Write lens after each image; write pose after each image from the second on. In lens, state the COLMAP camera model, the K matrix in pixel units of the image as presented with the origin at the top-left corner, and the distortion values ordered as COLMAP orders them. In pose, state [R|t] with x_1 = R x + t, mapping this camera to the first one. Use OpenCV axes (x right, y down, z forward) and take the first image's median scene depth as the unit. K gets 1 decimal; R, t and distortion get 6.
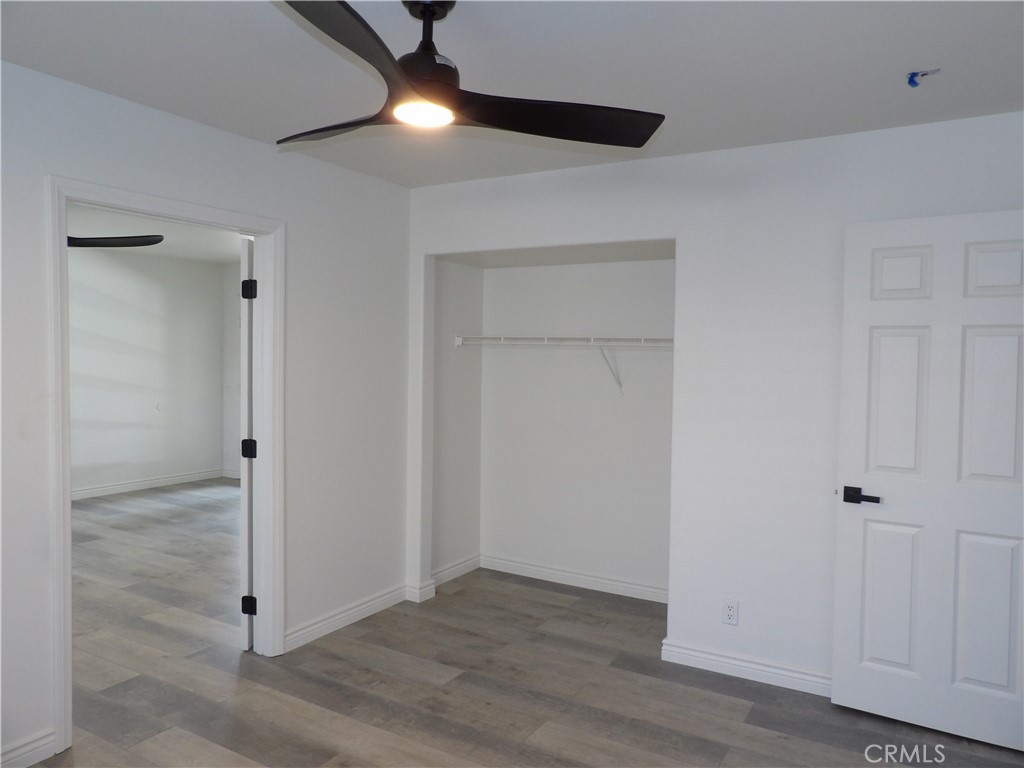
lens RADIAL K [[727.8, 0, 506.3], [0, 727.8, 383.9], [0, 0, 1]] dist [0.011832, 0.005423]
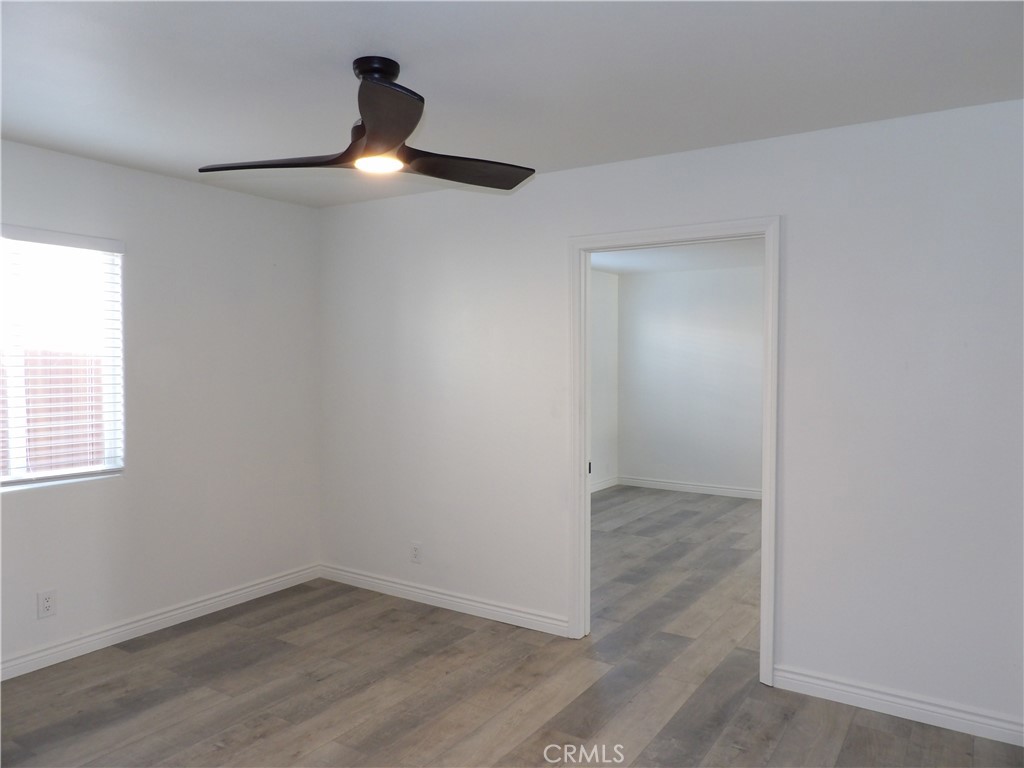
lens RADIAL K [[727.8, 0, 515.1], [0, 727.8, 388.5], [0, 0, 1]] dist [0.011832, 0.005423]
pose [[-0.056478, 0.018487, -0.998233, 0.677692], [-0.029212, 0.999370, 0.020161, -0.014912], [0.997976, 0.030300, -0.055902, 0.780614]]
